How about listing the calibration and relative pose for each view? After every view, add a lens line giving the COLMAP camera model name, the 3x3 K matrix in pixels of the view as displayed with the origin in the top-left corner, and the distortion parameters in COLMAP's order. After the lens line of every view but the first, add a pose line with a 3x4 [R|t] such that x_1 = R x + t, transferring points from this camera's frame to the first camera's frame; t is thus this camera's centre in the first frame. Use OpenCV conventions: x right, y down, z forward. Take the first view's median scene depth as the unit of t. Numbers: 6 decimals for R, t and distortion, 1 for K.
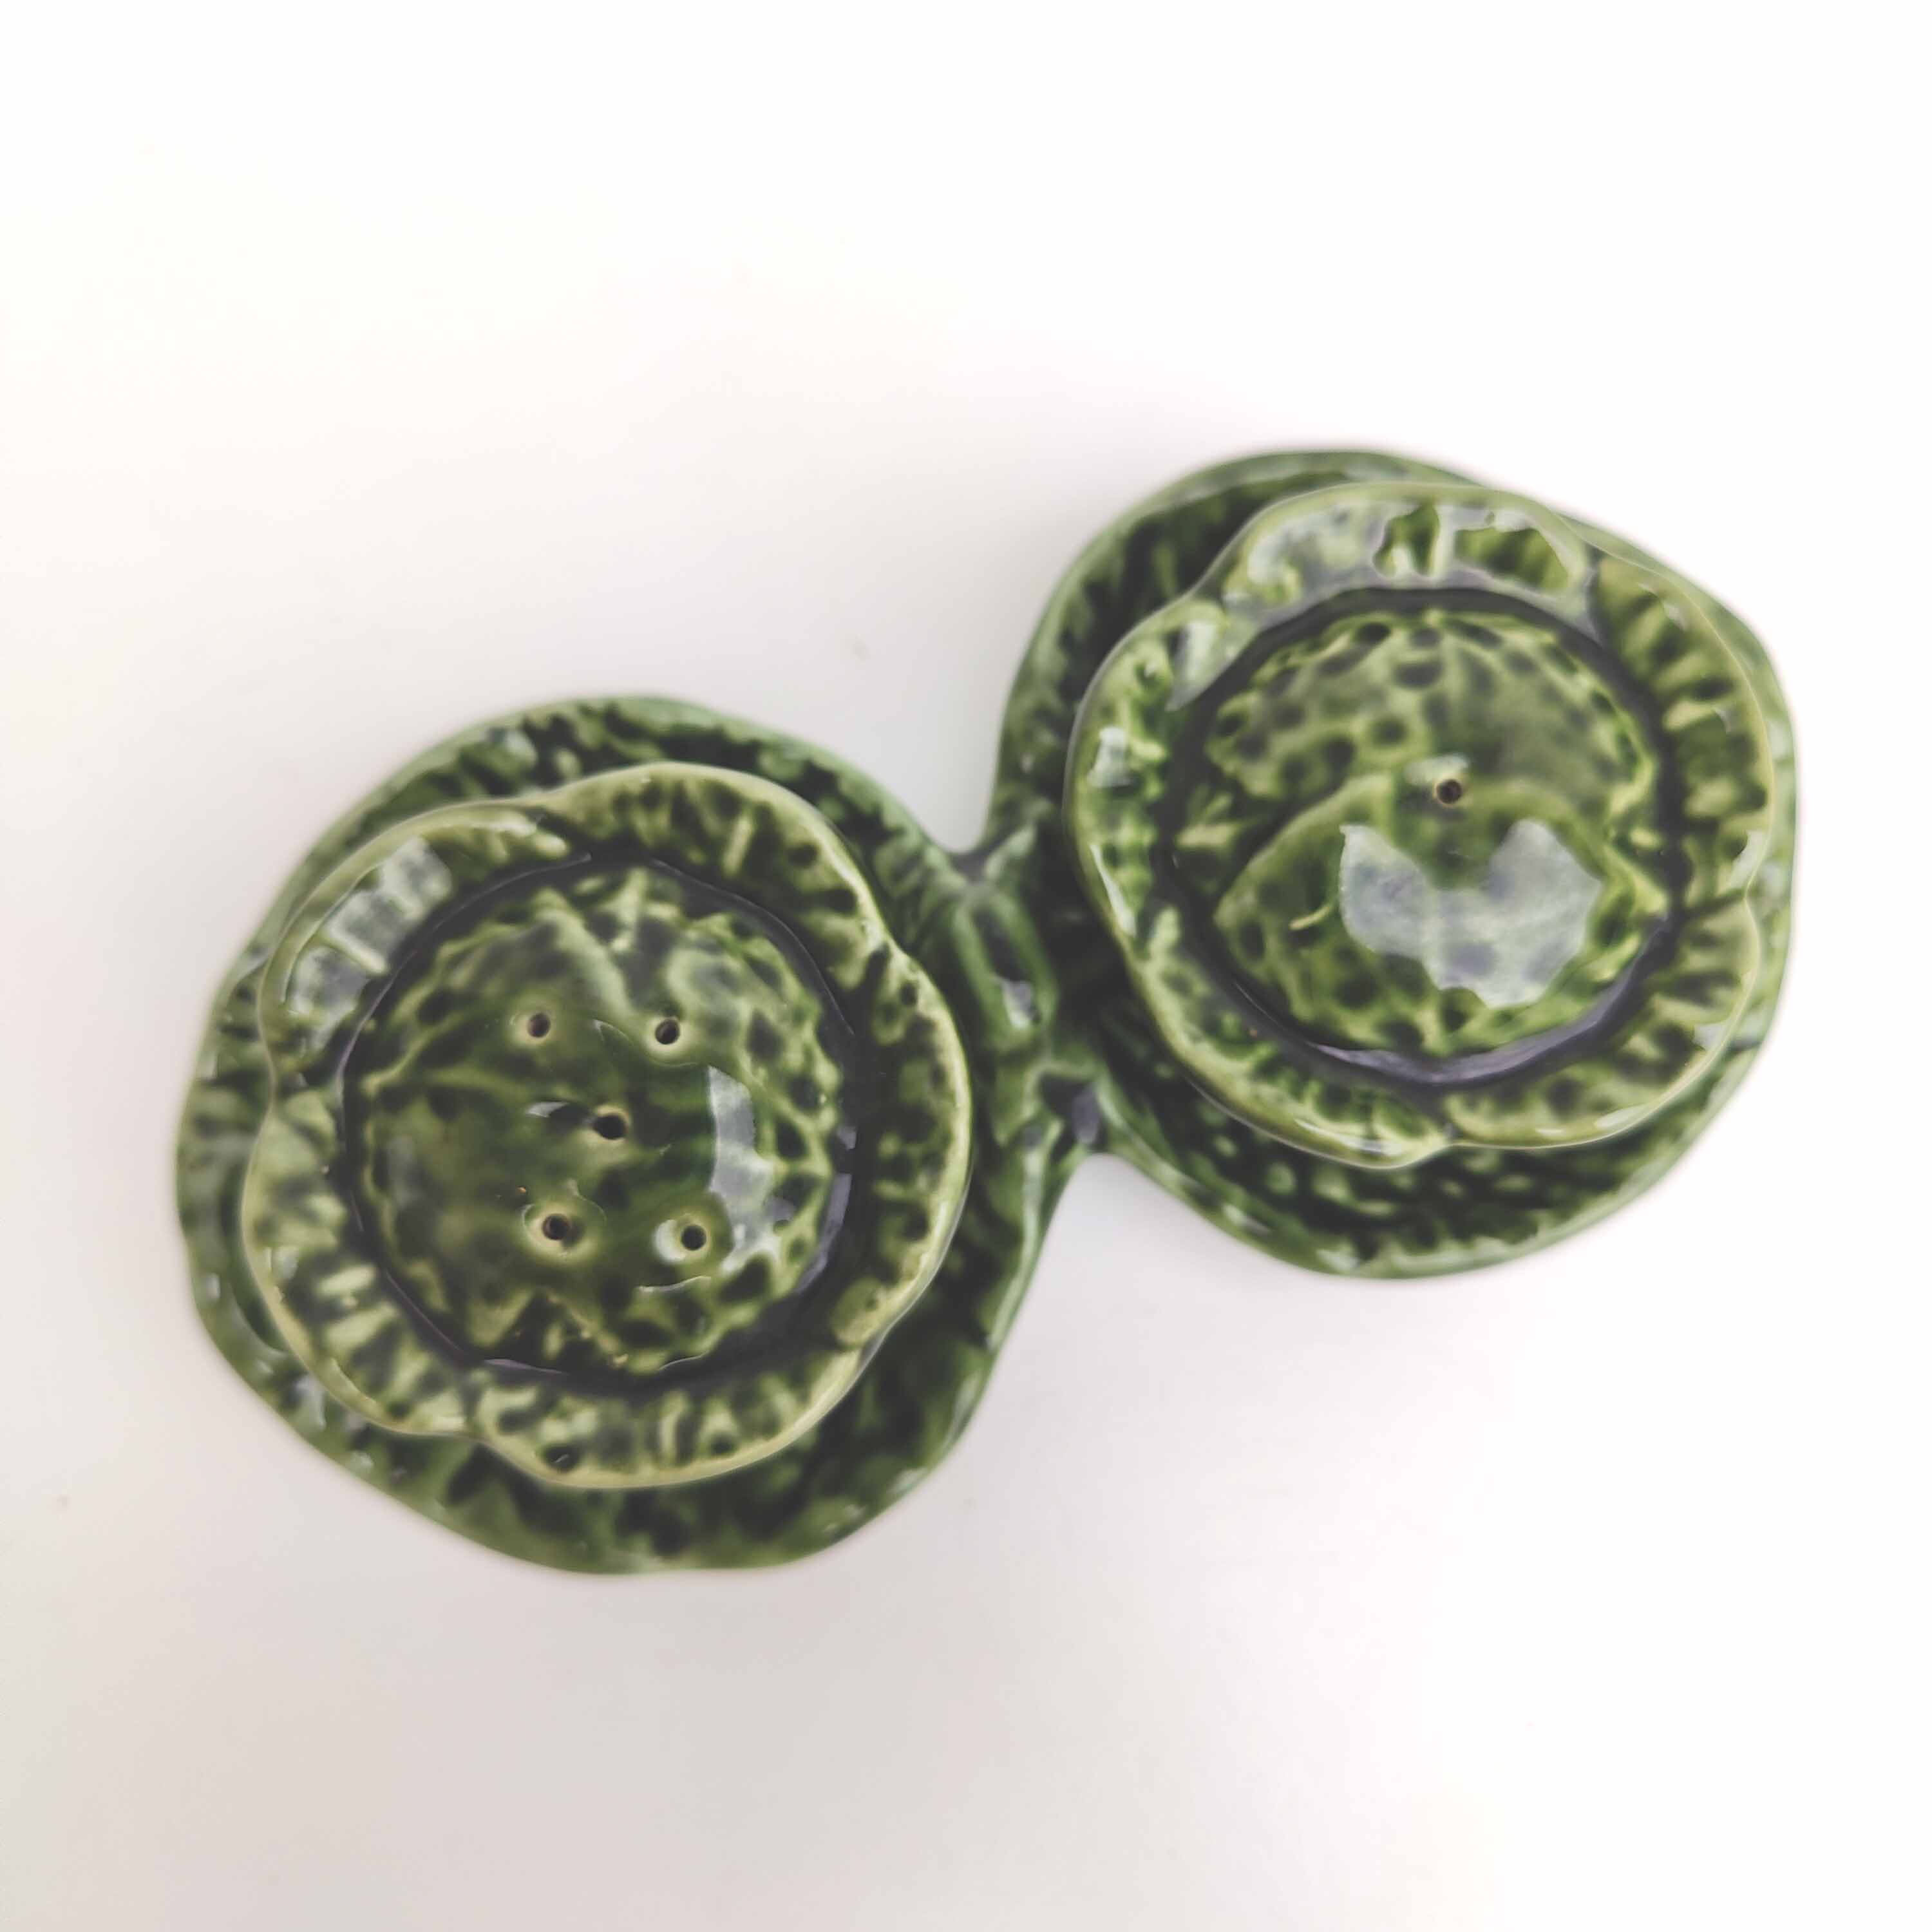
lens RADIAL K [[1983.7, 0, 966.0], [0, 1983.7, 966.0], [0, 0, 1]] dist [0.001440, -0.000801]
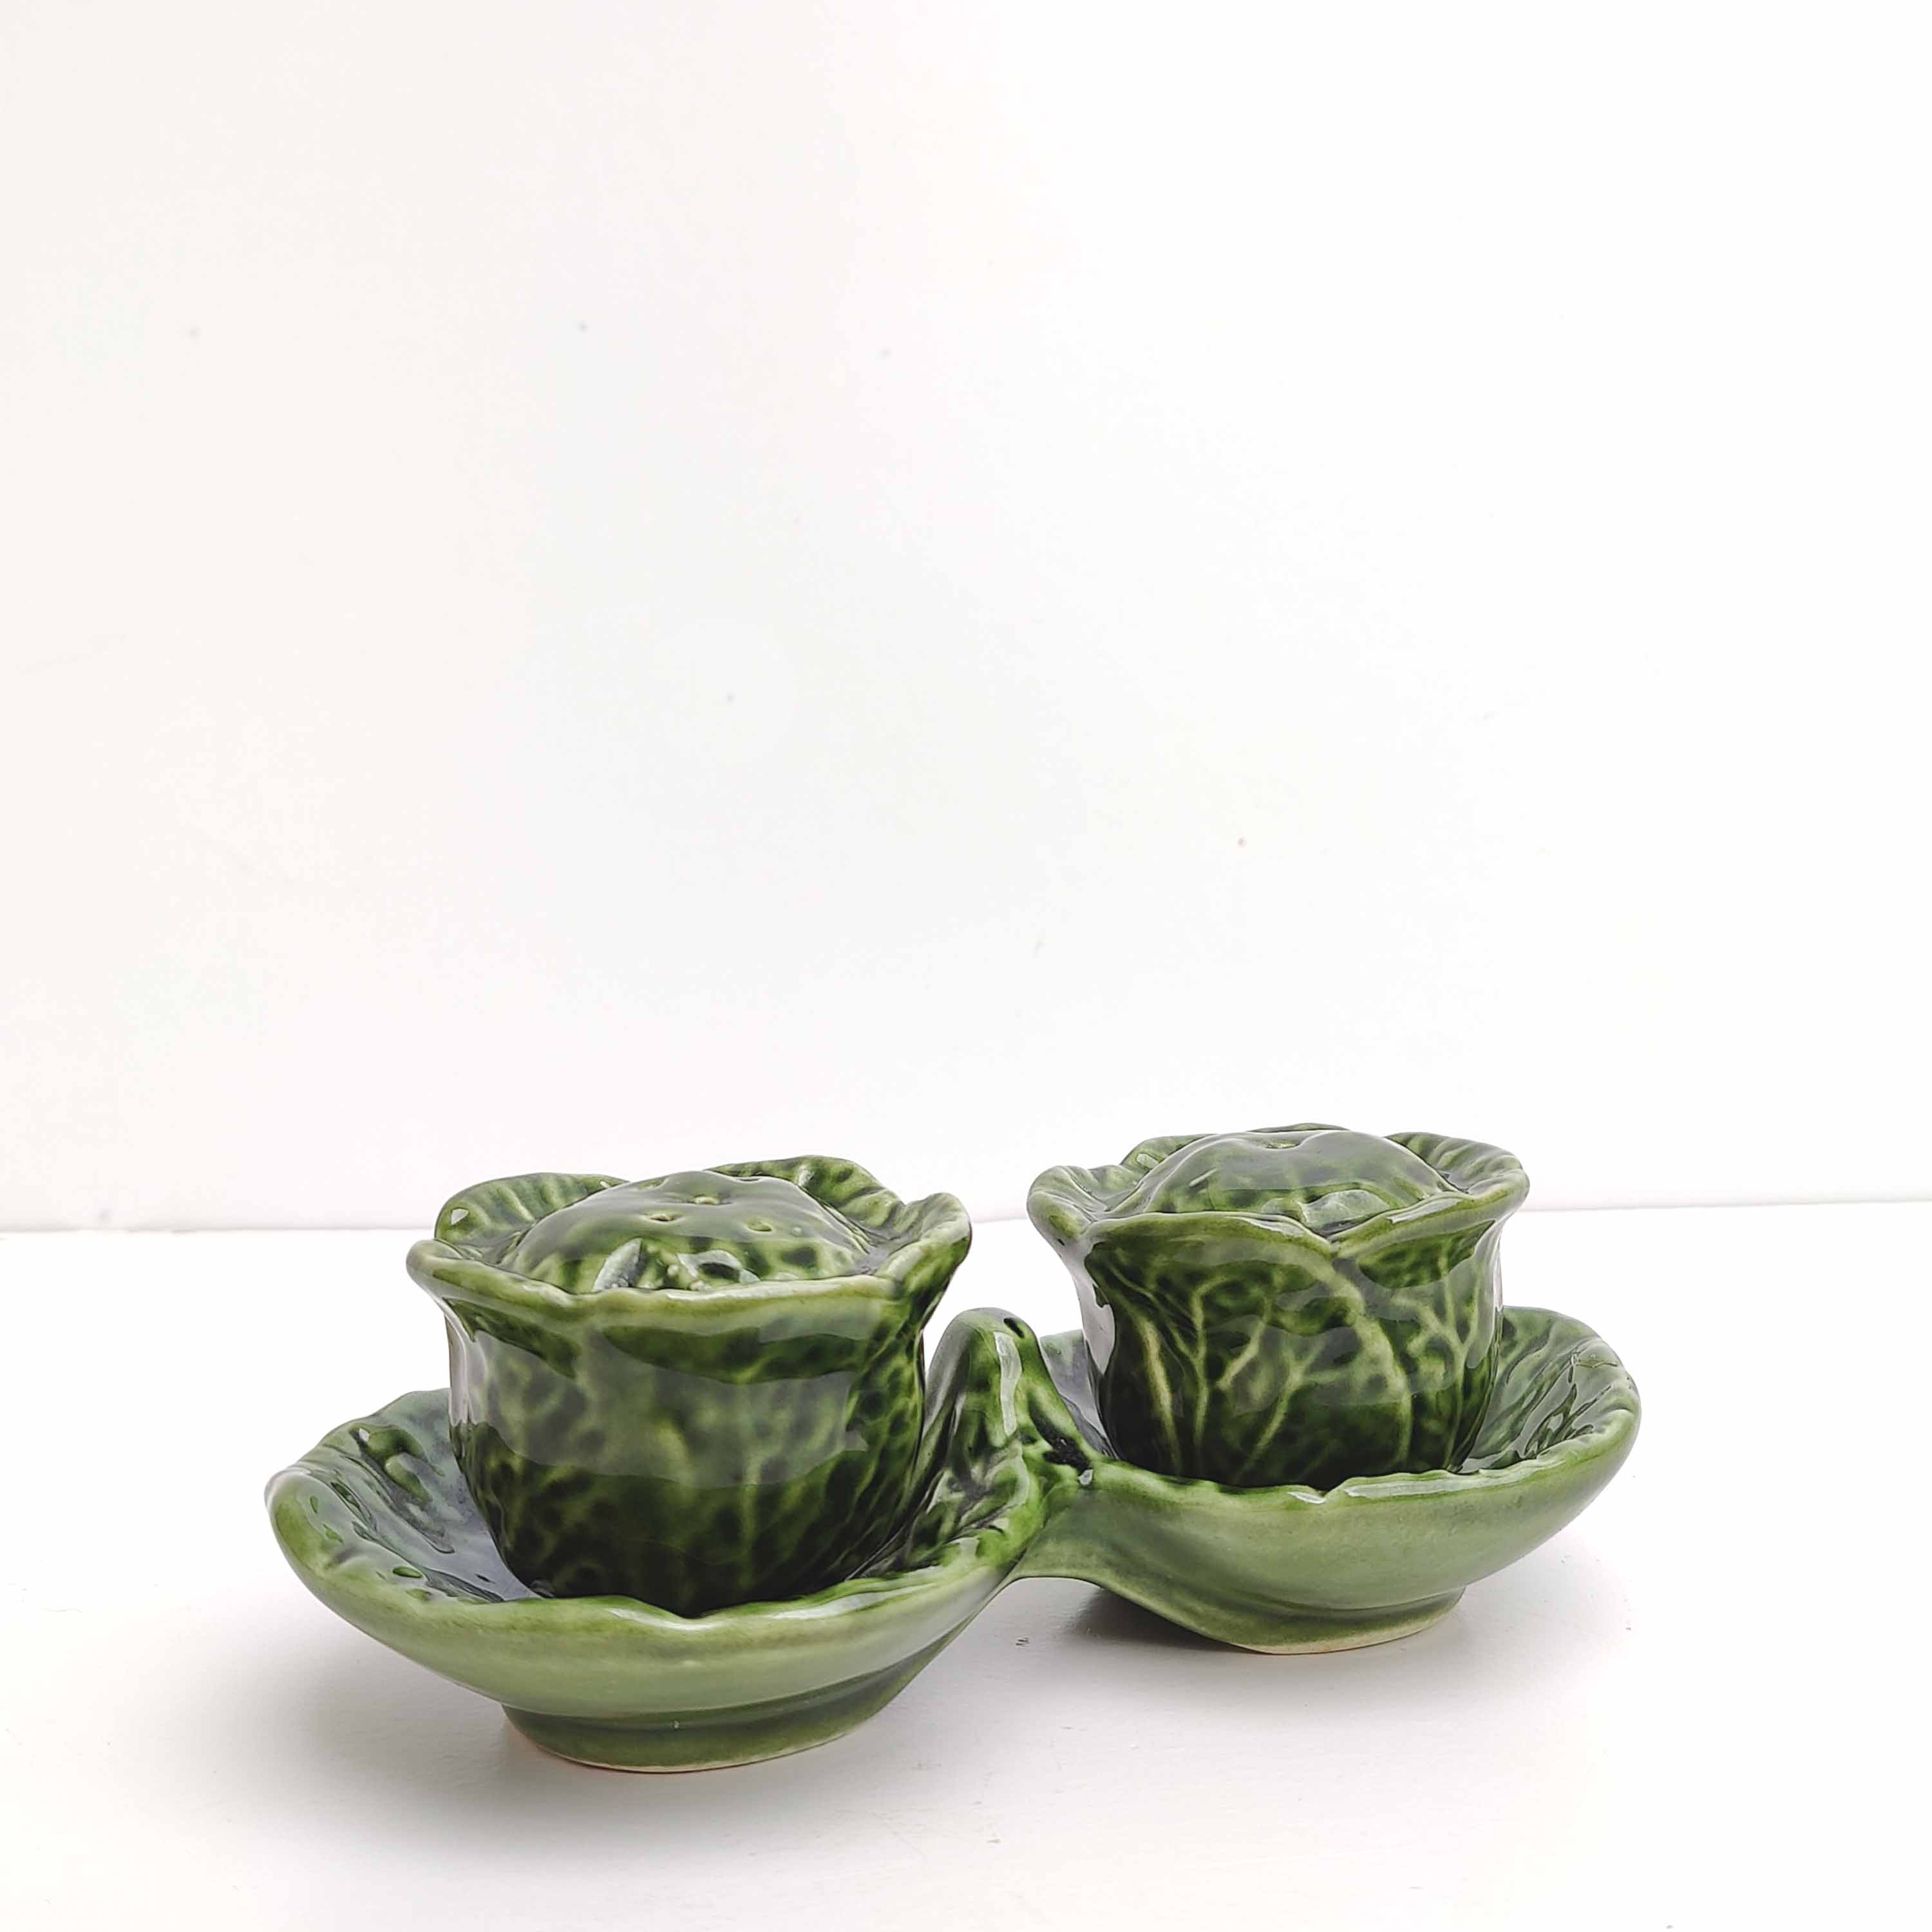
lens RADIAL K [[2281.1, 0, 966.0], [0, 2281.1, 966.0], [0, 0, 1]] dist [-0.003785, -0.001023]
pose [[0.998697, -0.028925, 0.042037, -0.059863], [0.048577, 0.286755, -0.956772, 1.520576], [0.015621, 0.957567, 0.287786, 0.391576]]
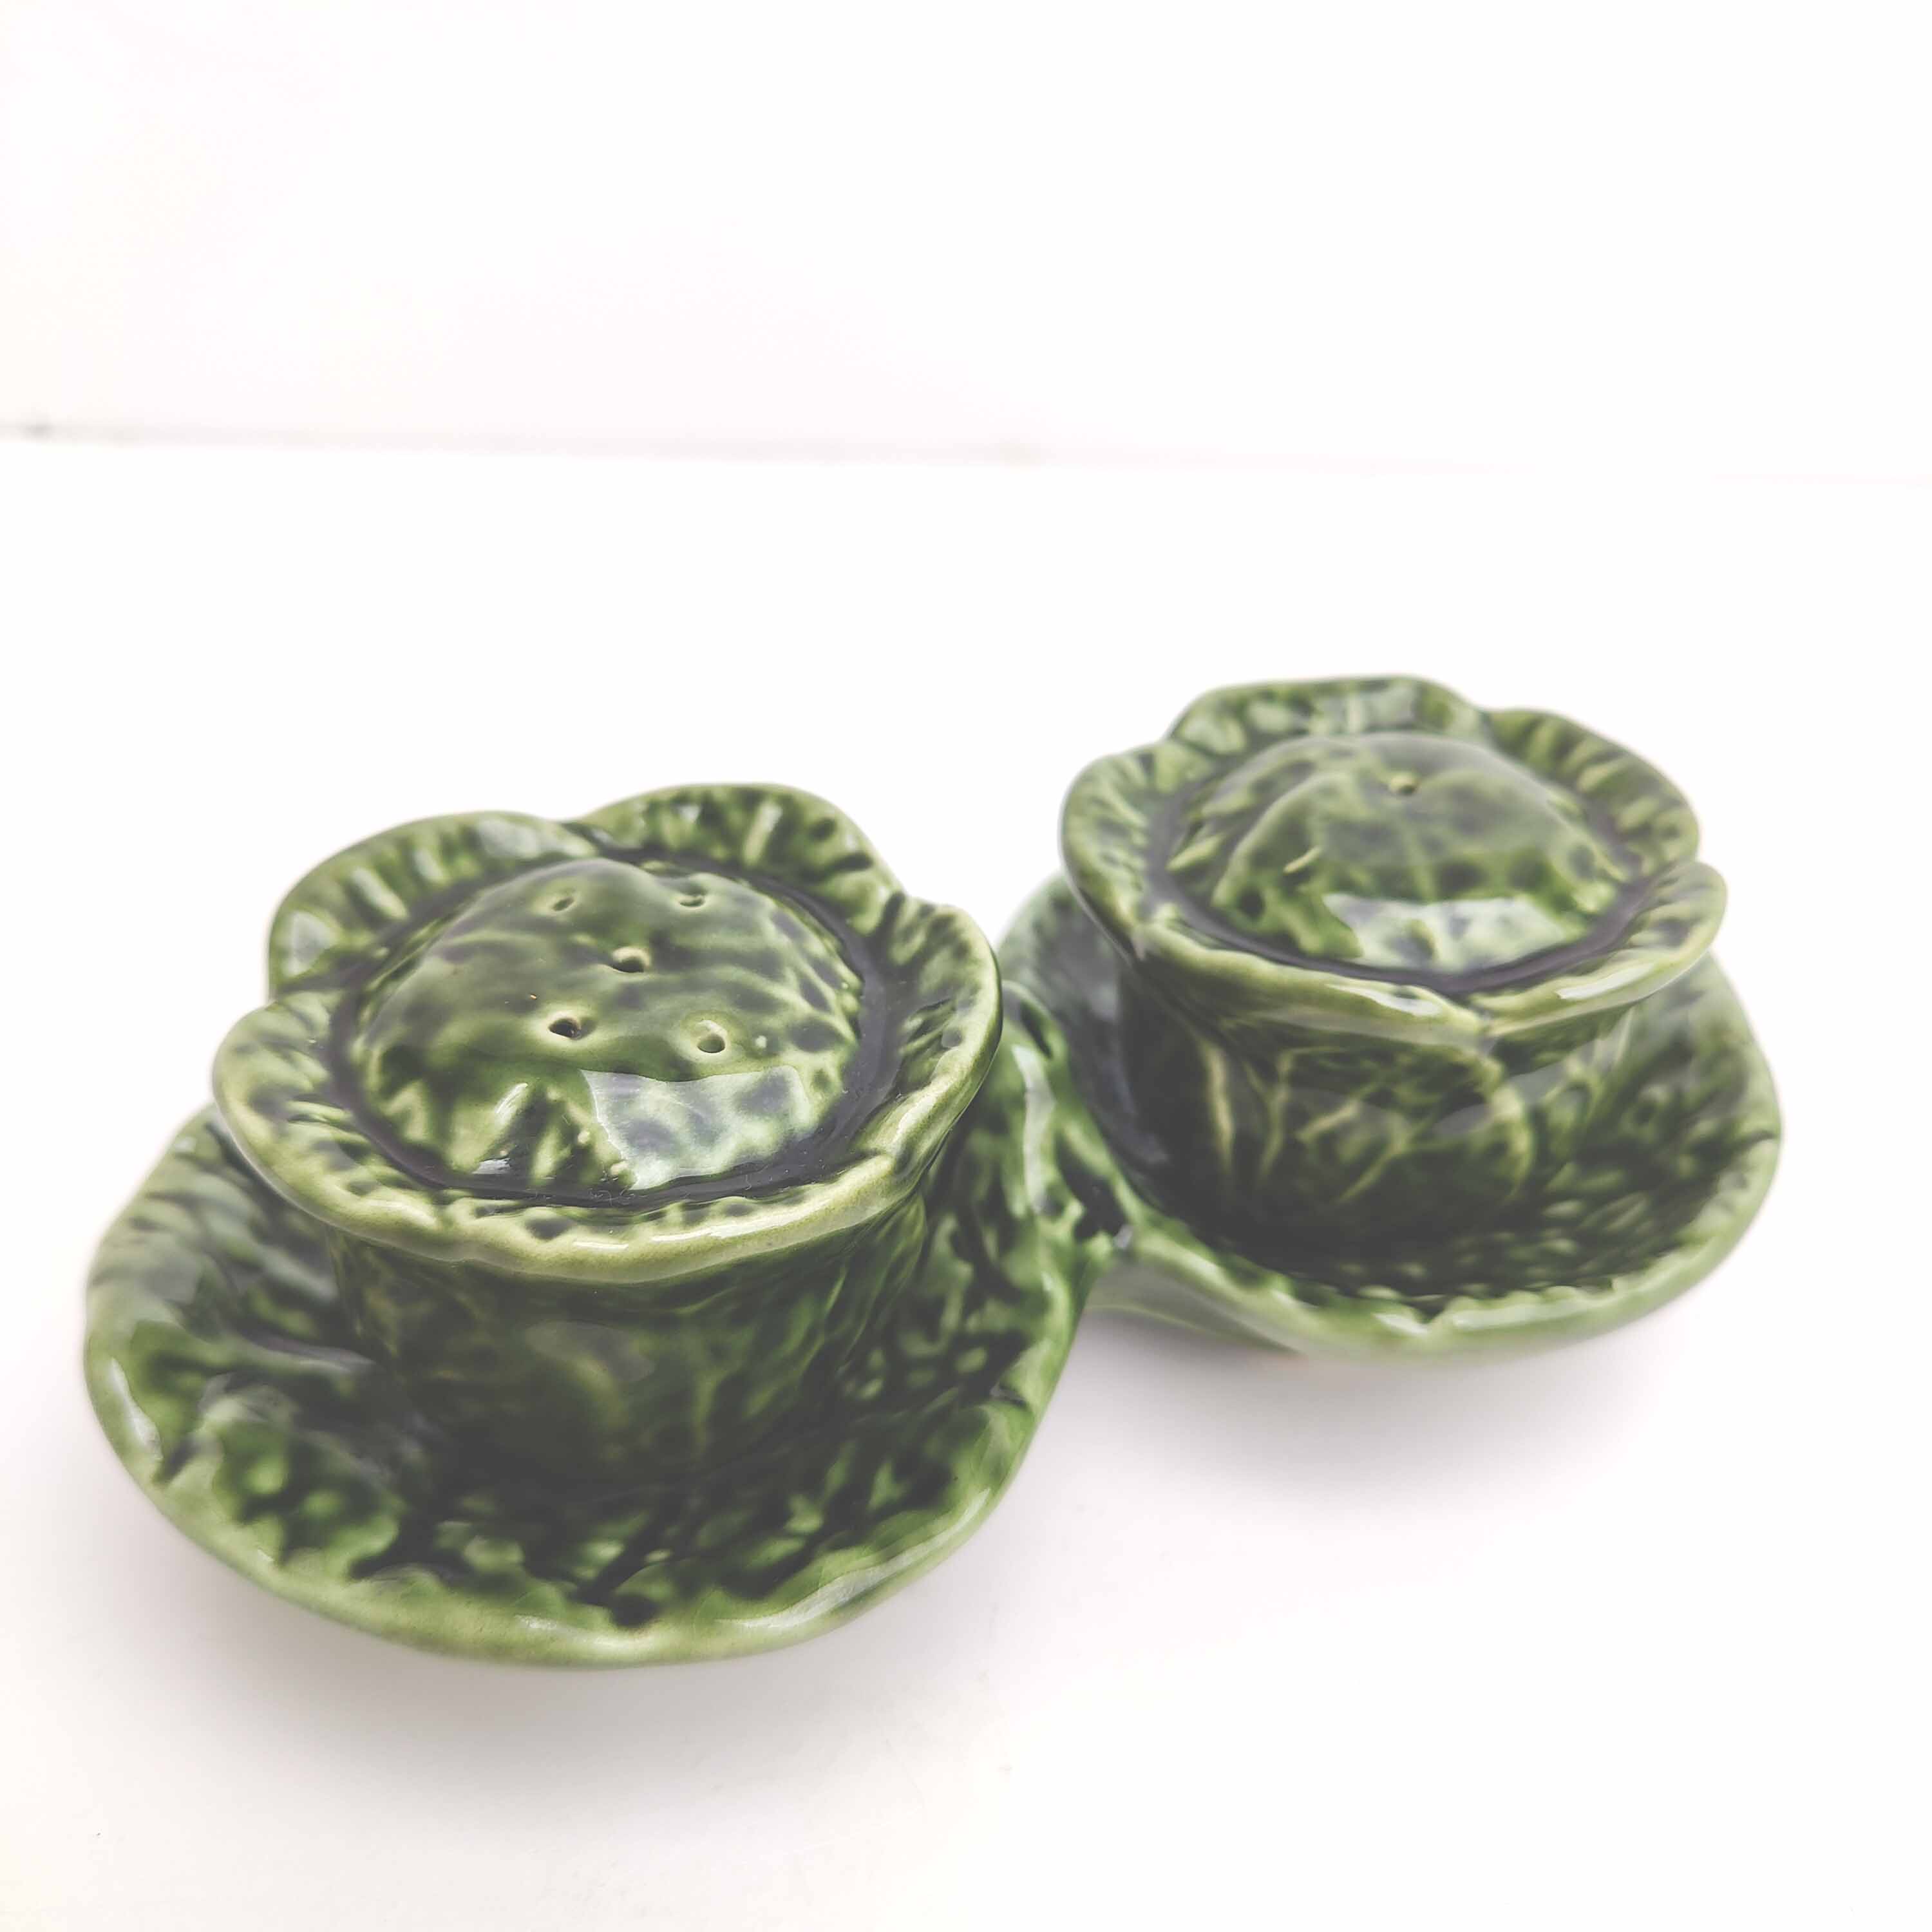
lens RADIAL K [[1854.7, 0, 966.0], [0, 1854.7, 966.0], [0, 0, 1]] dist [-0.009345, -0.004957]
pose [[0.997744, -0.018630, 0.064498, -0.072344], [0.058059, 0.721804, -0.689658, 0.707230], [-0.033706, 0.691846, 0.721258, 0.336924]]
